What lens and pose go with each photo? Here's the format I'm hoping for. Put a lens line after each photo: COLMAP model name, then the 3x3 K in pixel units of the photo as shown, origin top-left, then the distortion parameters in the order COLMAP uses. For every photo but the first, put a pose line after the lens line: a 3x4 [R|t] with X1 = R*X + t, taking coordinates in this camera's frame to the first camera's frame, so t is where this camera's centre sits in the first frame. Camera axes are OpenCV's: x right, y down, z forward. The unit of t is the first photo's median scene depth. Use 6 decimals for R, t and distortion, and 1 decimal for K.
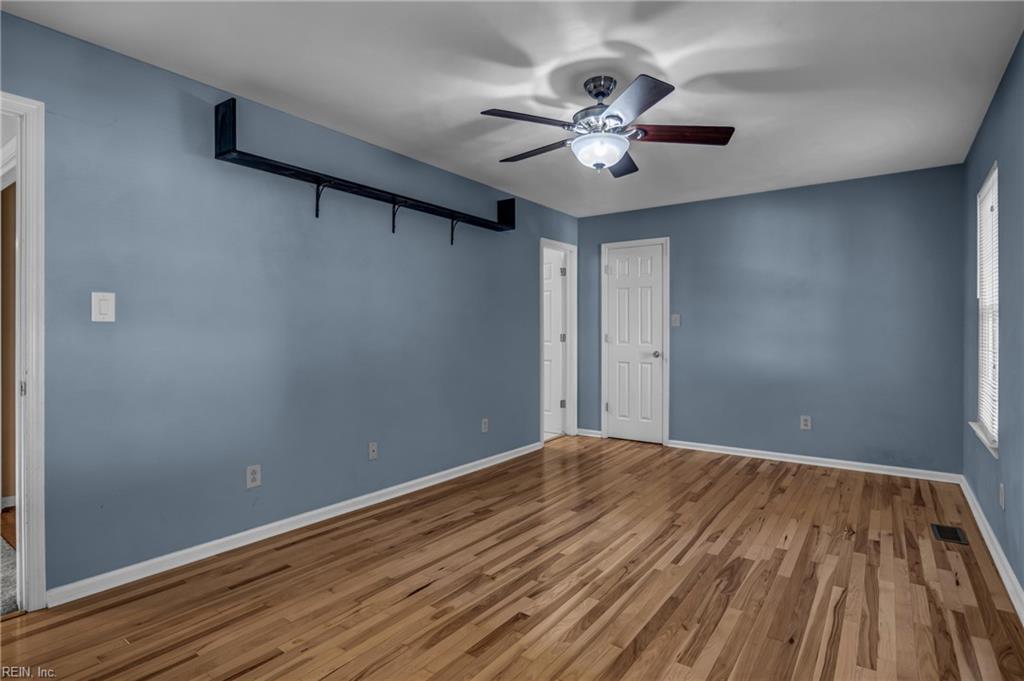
lens RADIAL K [[513.9, 0, 513.1], [0, 513.9, 333.4], [0, 0, 1]] dist [-0.021704, -0.000334]
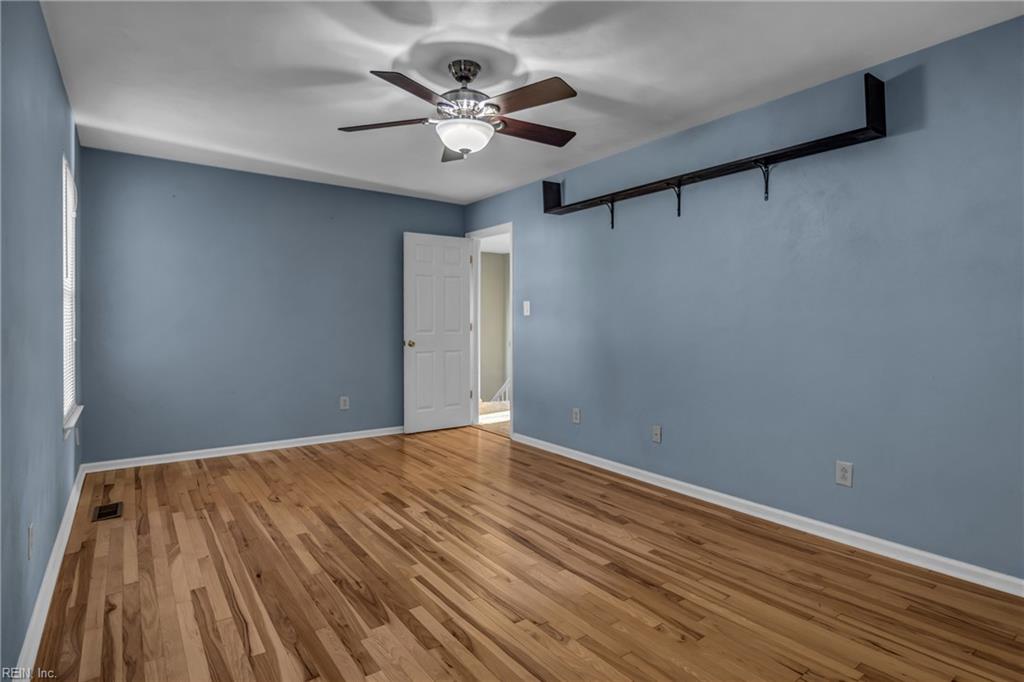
lens RADIAL K [[513.9, 0, 513.1], [0, 513.9, 333.9], [0, 0, 1]] dist [-0.021704, -0.000334]
pose [[-0.284538, 0.024569, -0.958350, 1.143285], [-0.003506, 0.999638, 0.026669, -0.003827], [0.958658, 0.010949, -0.284348, 1.439483]]
